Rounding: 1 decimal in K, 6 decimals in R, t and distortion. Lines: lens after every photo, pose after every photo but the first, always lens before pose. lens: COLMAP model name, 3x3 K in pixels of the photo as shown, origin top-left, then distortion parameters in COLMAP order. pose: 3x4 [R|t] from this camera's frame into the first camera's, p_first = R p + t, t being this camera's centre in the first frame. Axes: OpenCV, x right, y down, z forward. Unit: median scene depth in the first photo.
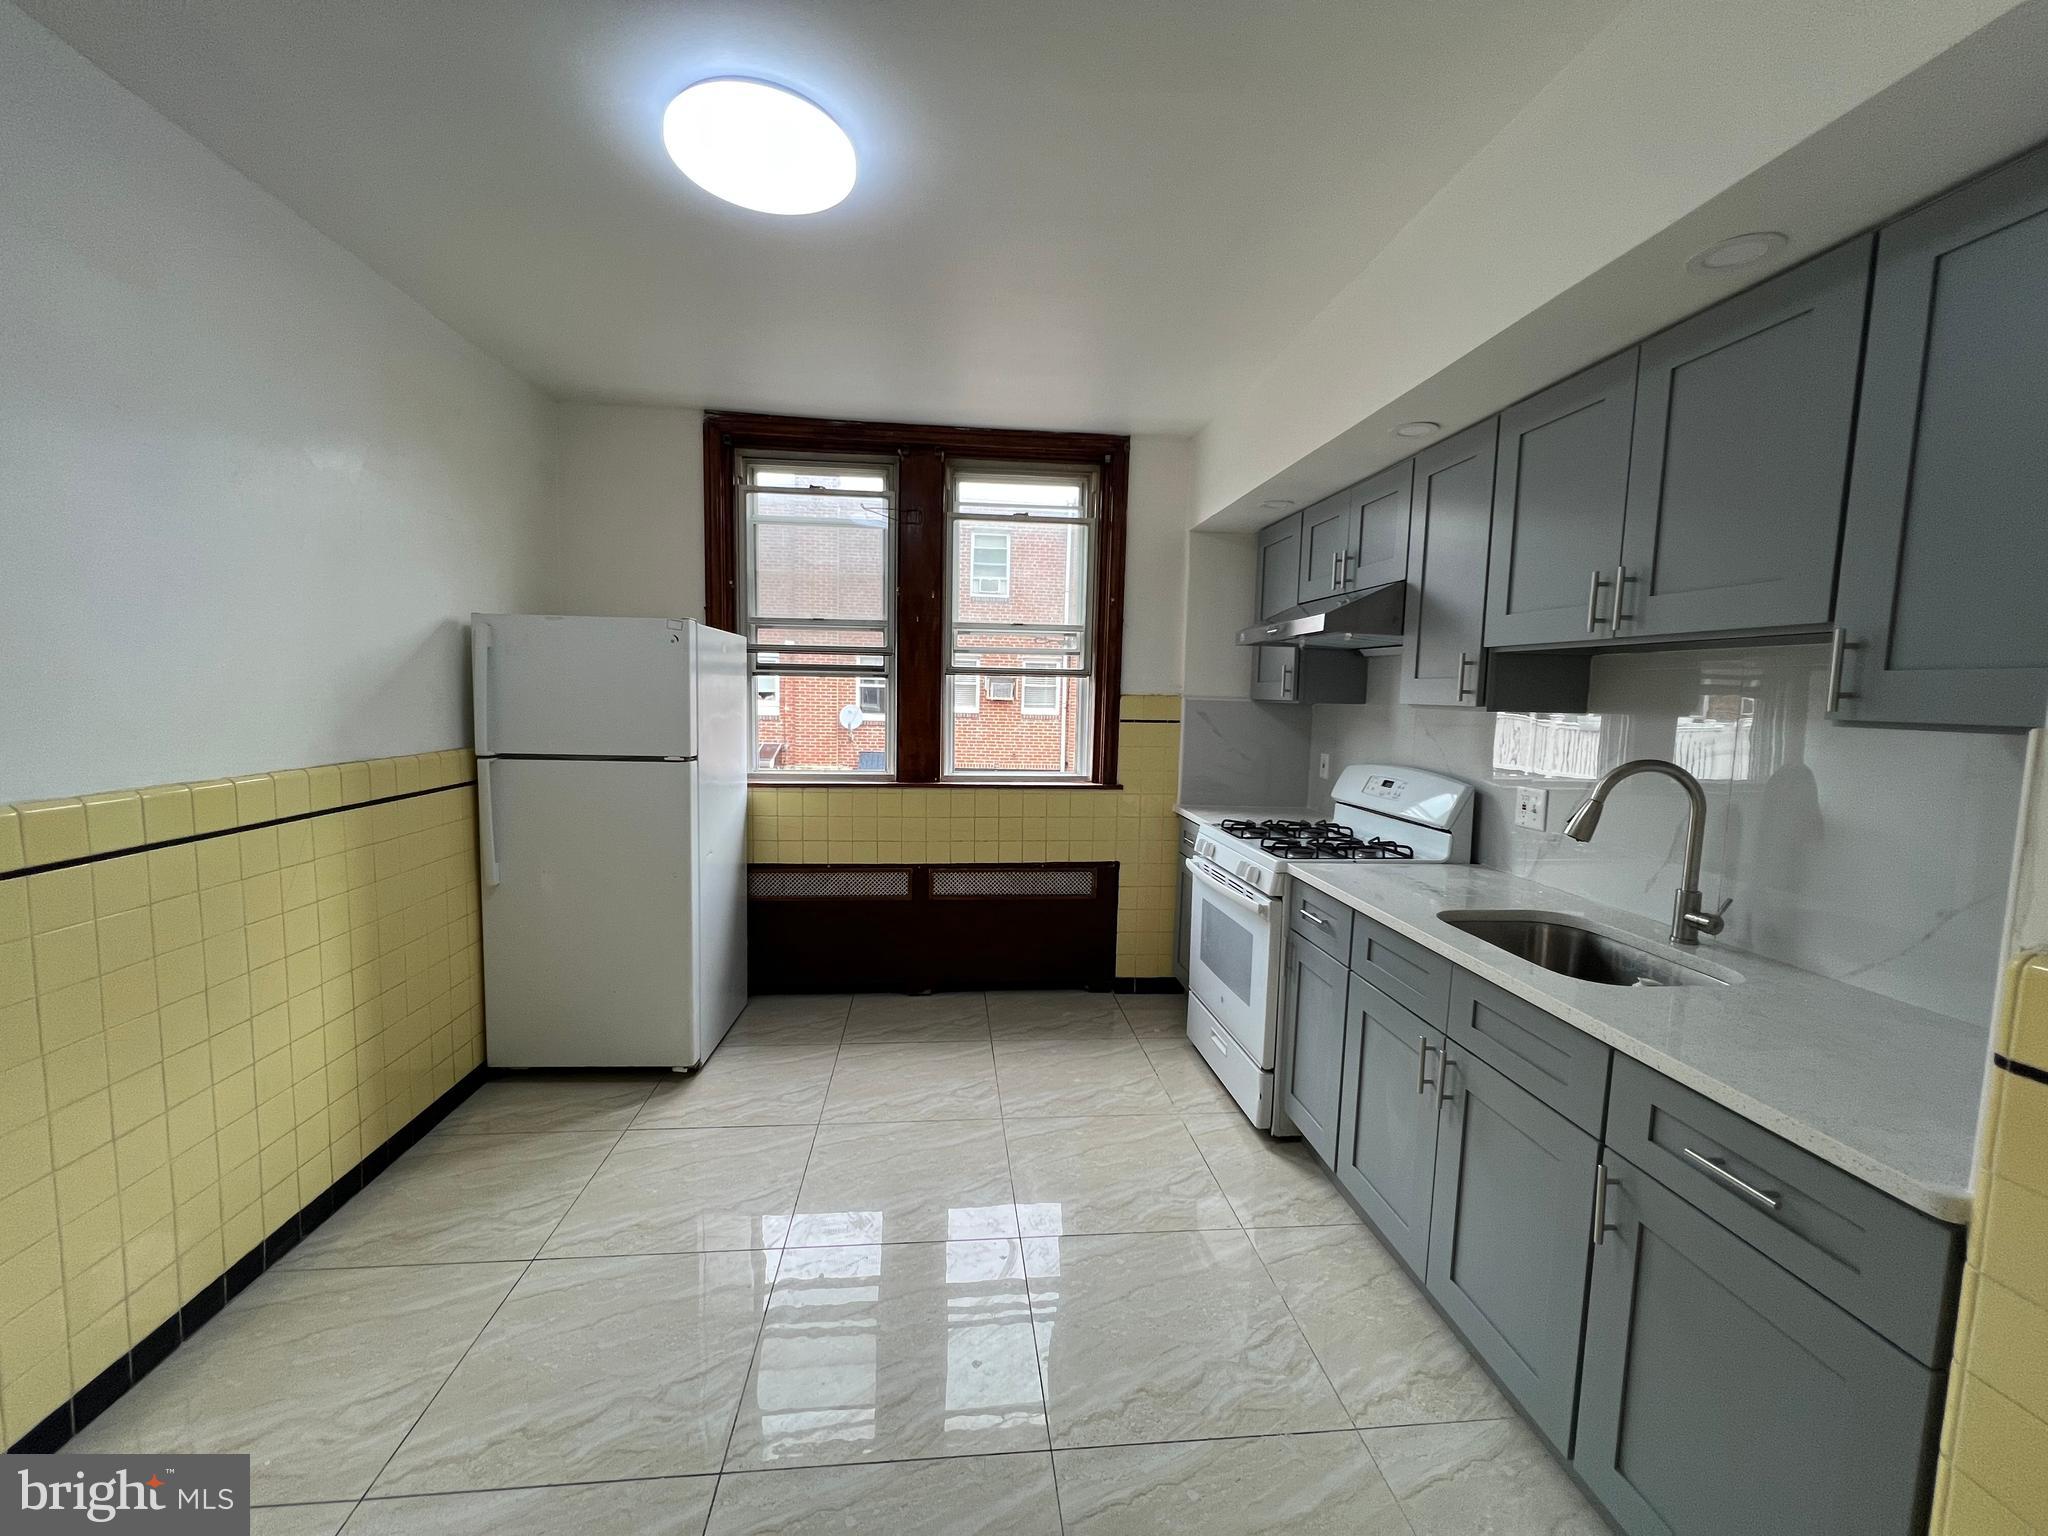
lens RADIAL K [[820.6, 0, 1020.6], [0, 820.6, 770.5], [0, 0, 1]] dist [0.001842, 0.000136]
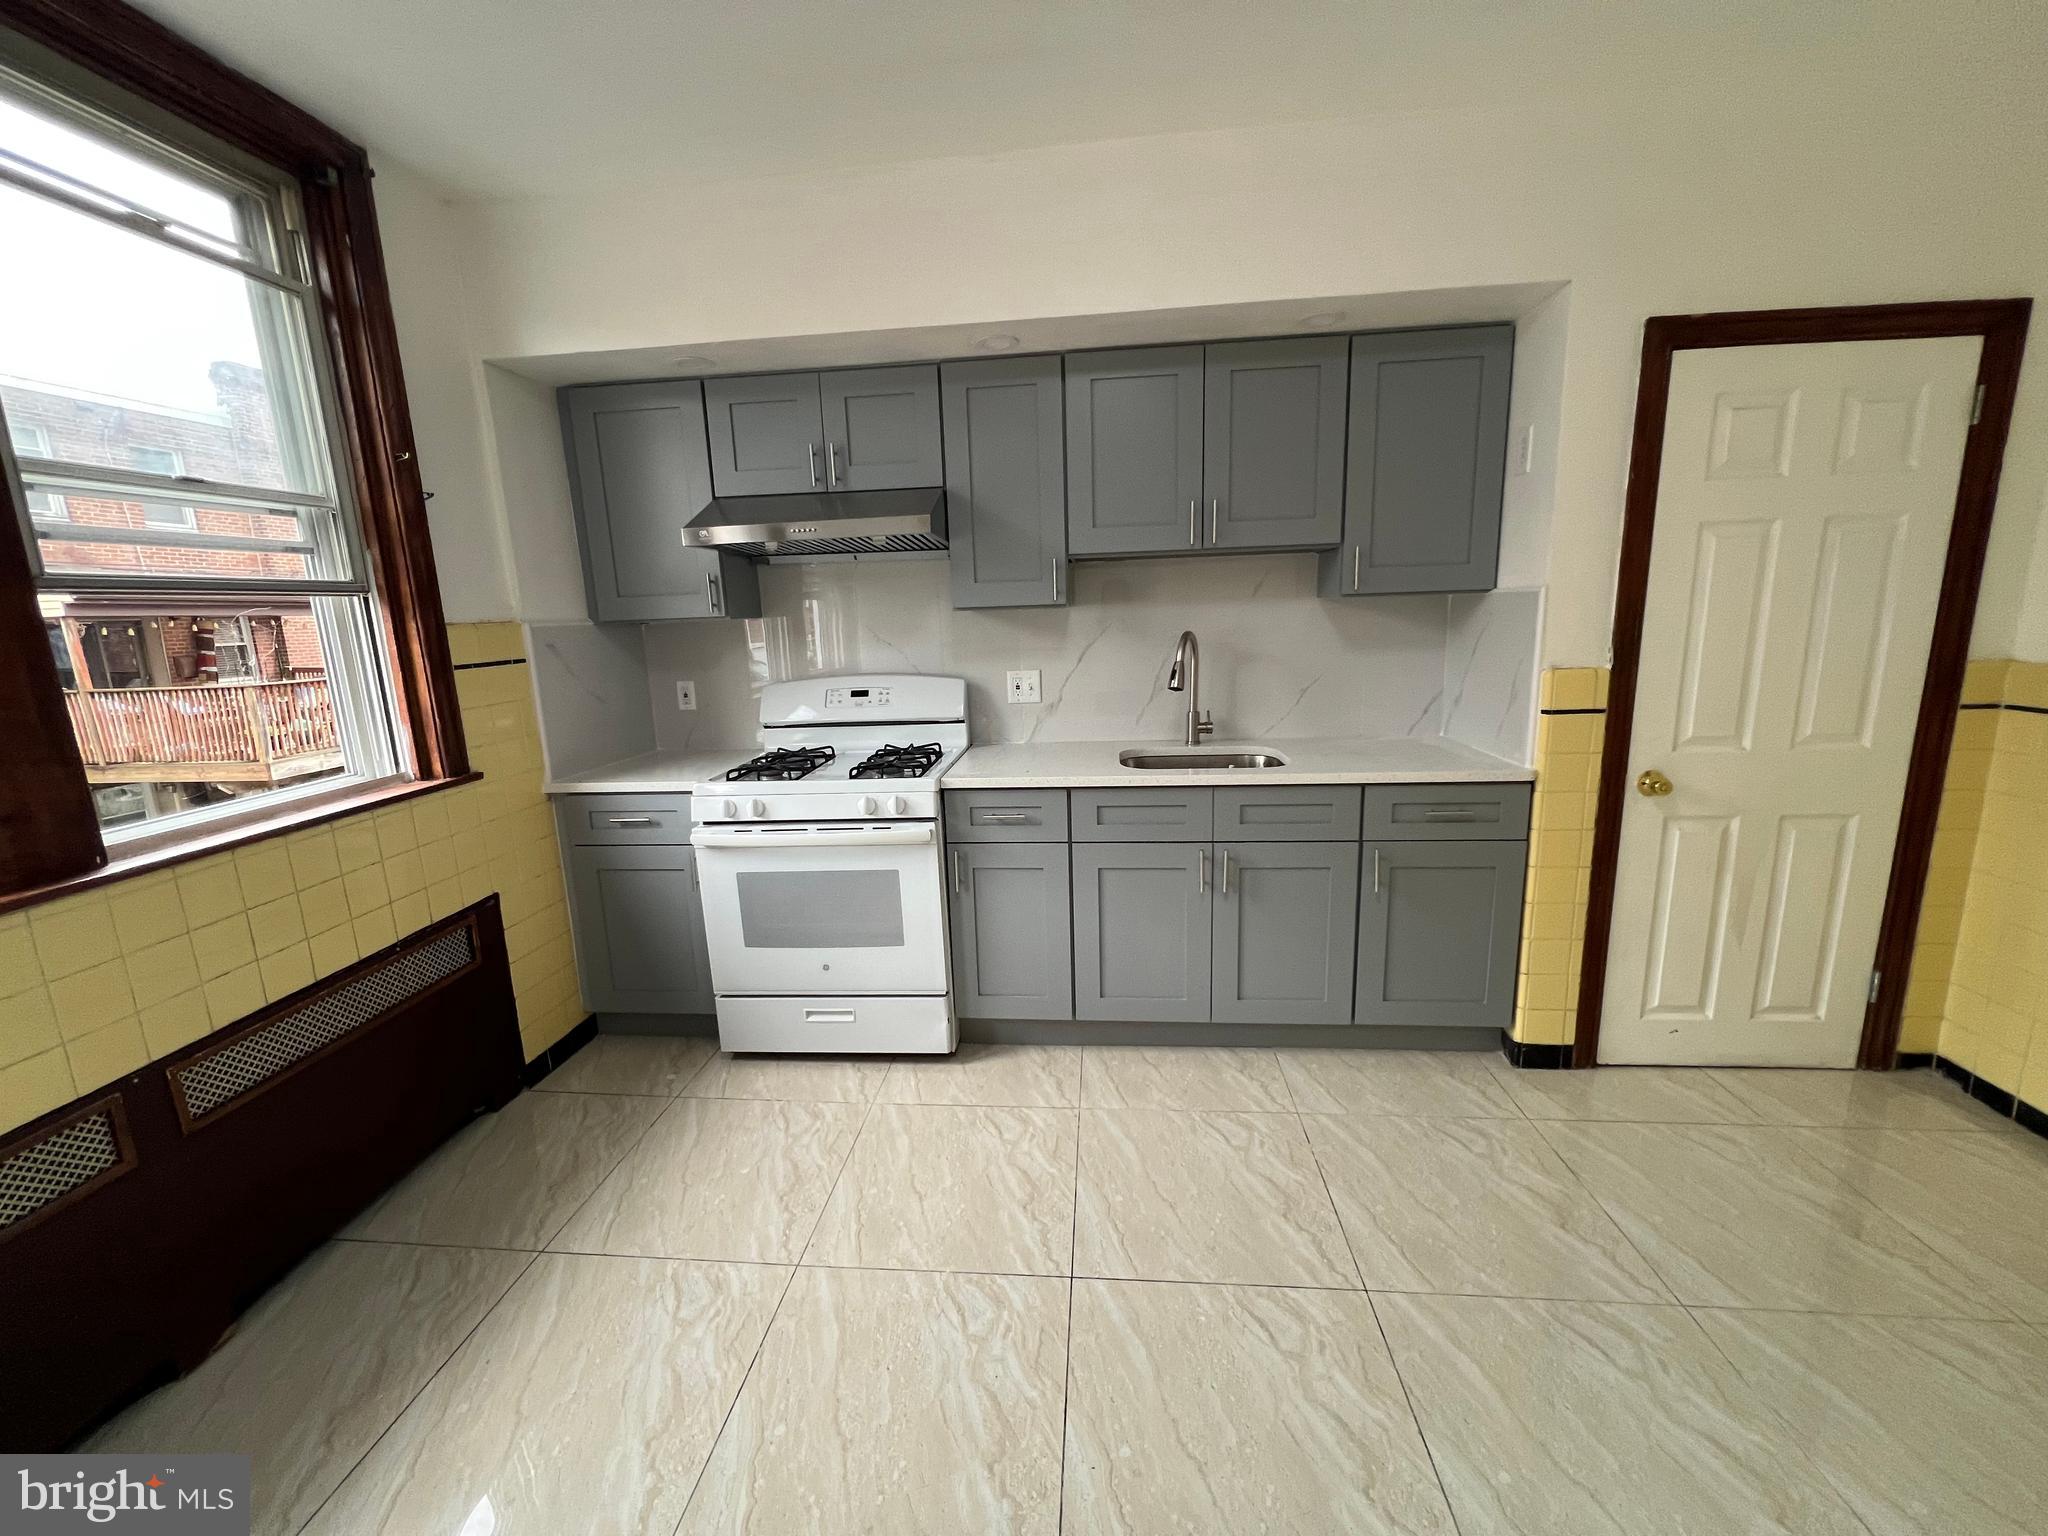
lens RADIAL K [[820.6, 0, 1020.6], [0, 820.6, 770.5], [0, 0, 1]] dist [0.001842, 0.000136]
pose [[0.190324, -0.219980, 0.956758, -0.406743], [0.135189, 0.971160, 0.196398, -0.051587], [-0.972369, 0.091964, 0.214574, 0.495570]]
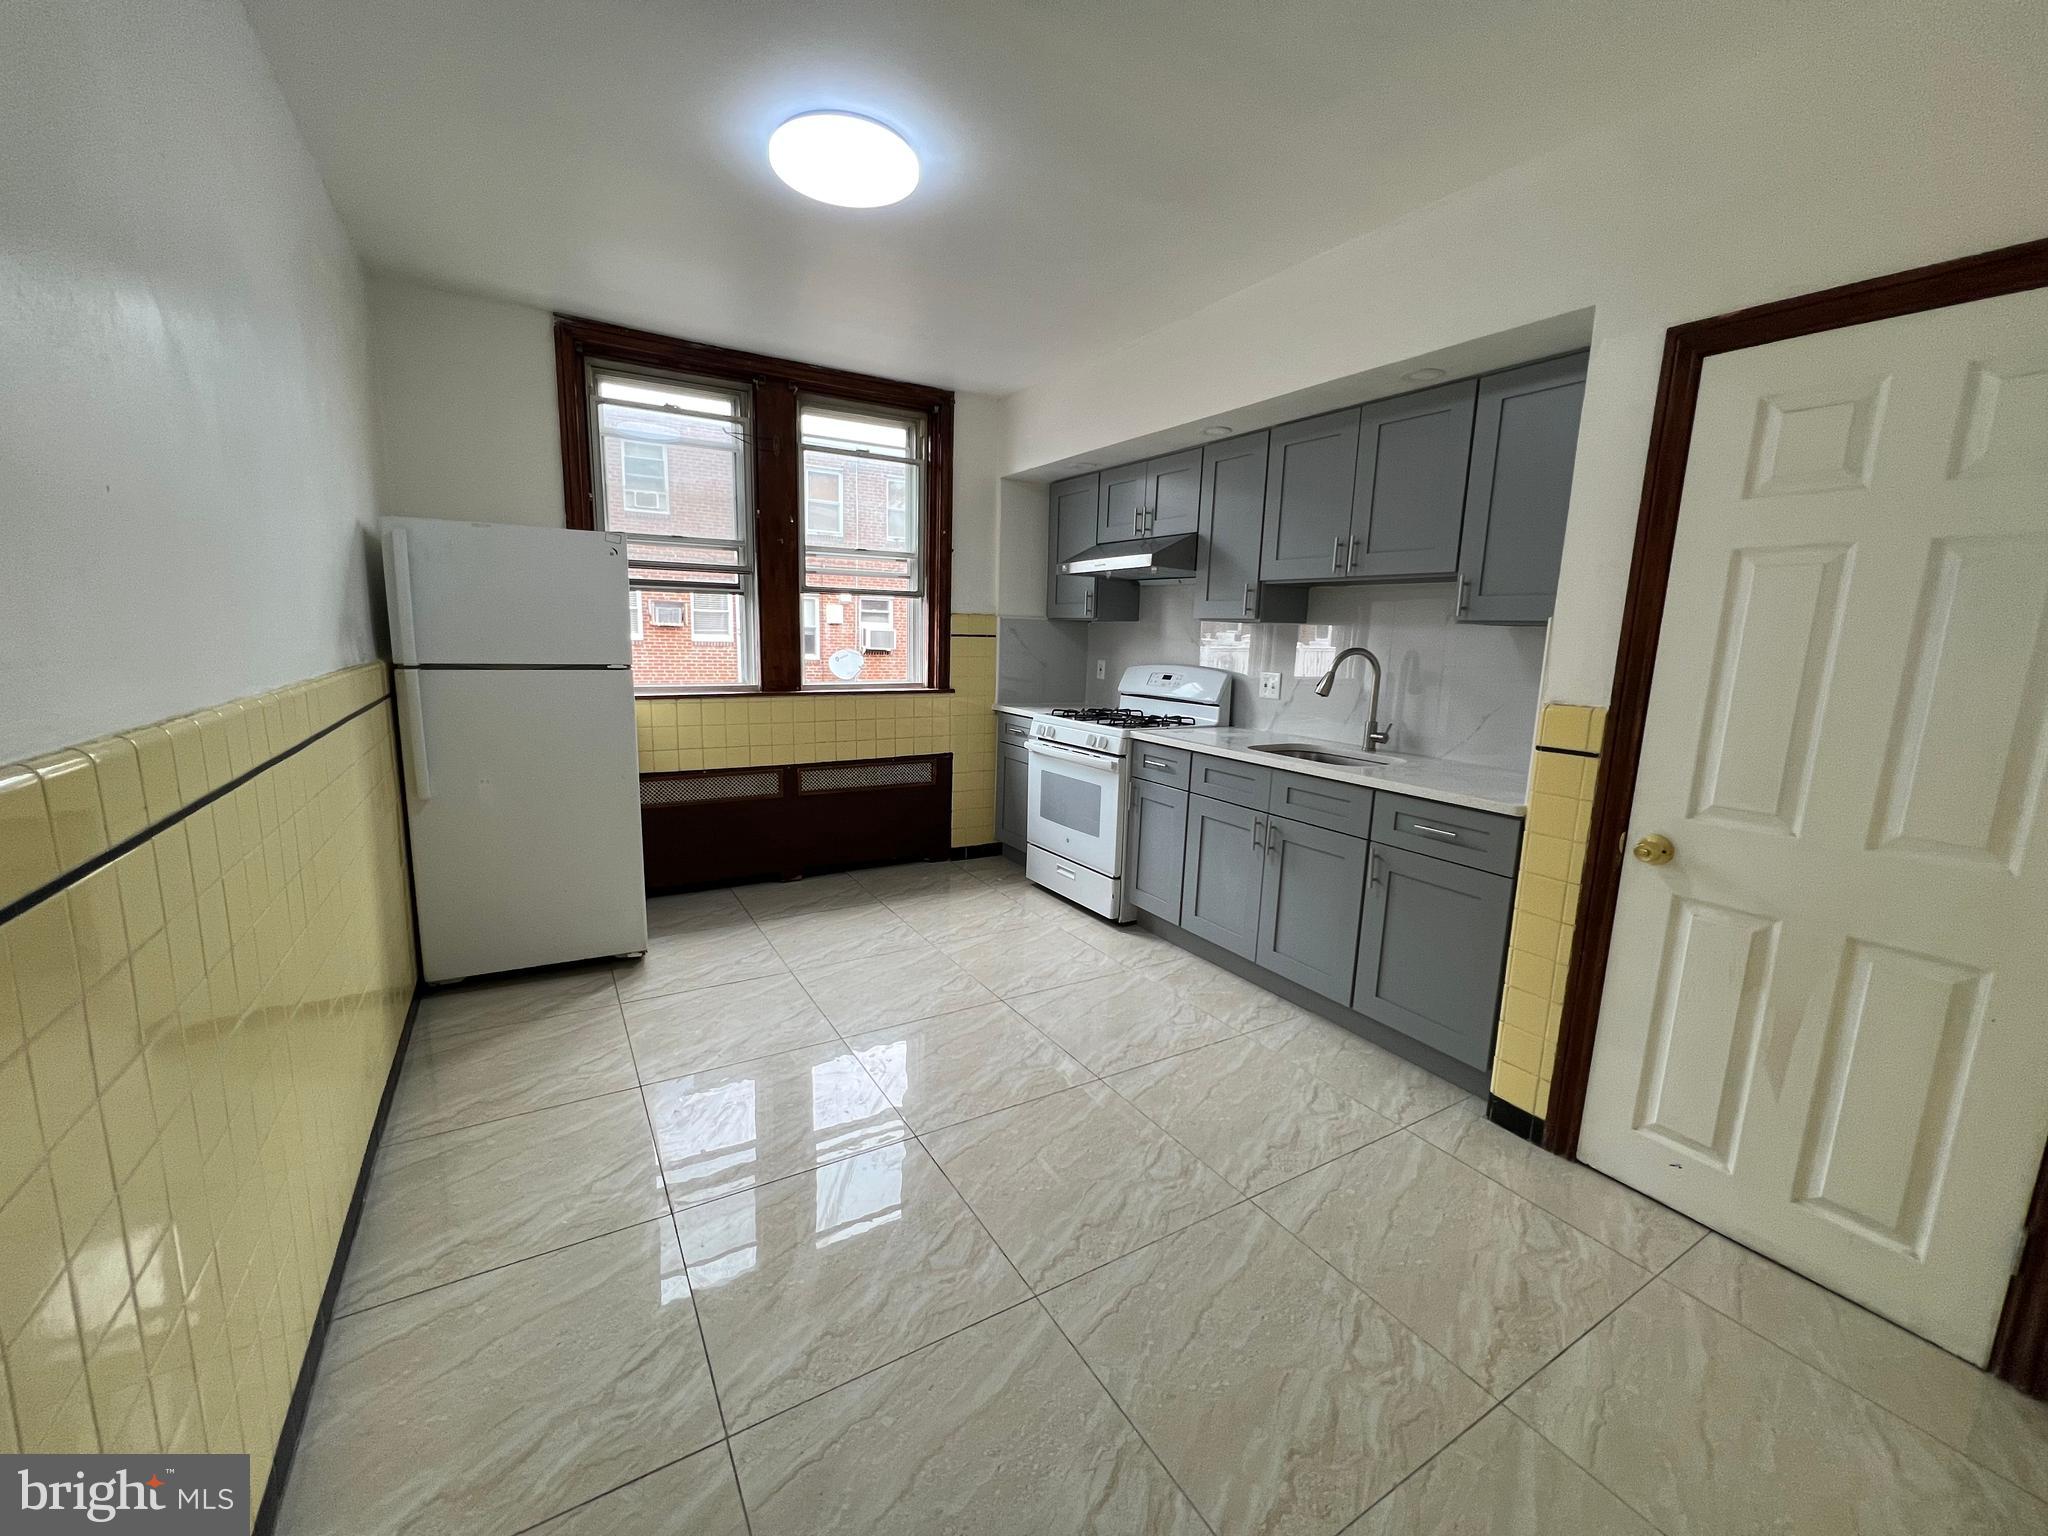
lens RADIAL K [[820.6, 0, 1020.6], [0, 820.6, 770.5], [0, 0, 1]] dist [0.001842, 0.000136]
pose [[0.904798, -0.069611, 0.420113, -0.318428], [0.033945, 0.995199, 0.091791, 0.031066], [-0.424486, -0.068792, 0.902817, -0.149144]]
